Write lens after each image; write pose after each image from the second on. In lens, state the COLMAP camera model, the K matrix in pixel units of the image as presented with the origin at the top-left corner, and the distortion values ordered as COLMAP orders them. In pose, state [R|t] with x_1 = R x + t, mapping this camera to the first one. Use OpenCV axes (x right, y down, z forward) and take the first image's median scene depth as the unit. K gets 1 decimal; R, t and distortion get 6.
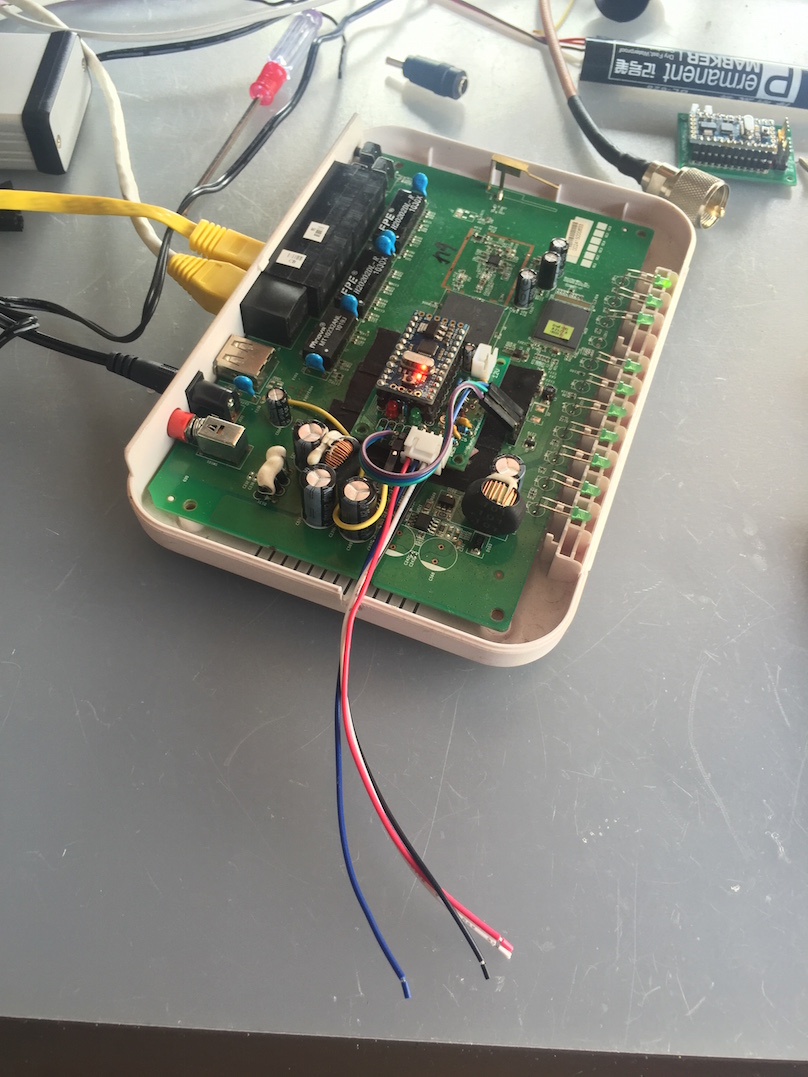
lens RADIAL K [[878.3, 0, 403.6], [0, 878.3, 537.8], [0, 0, 1]] dist [0.007299, -0.019752]
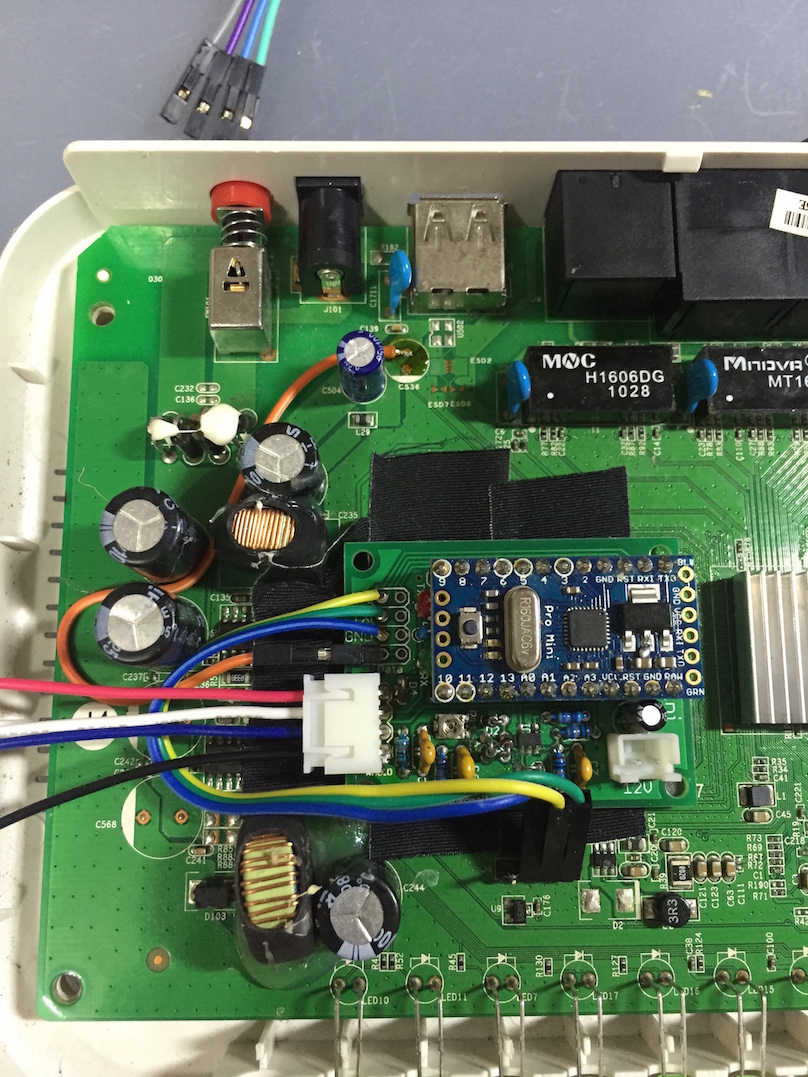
lens RADIAL K [[911.3, 0, 404.0], [0, 911.3, 538.5], [0, 0, 1]] dist [0.022564, -0.055807]
pose [[0.375923, 0.906406, -0.192639, 0.043355], [-0.794151, 0.422256, 0.437064, -0.340028], [0.477500, -0.011318, 0.878559, 0.583497]]
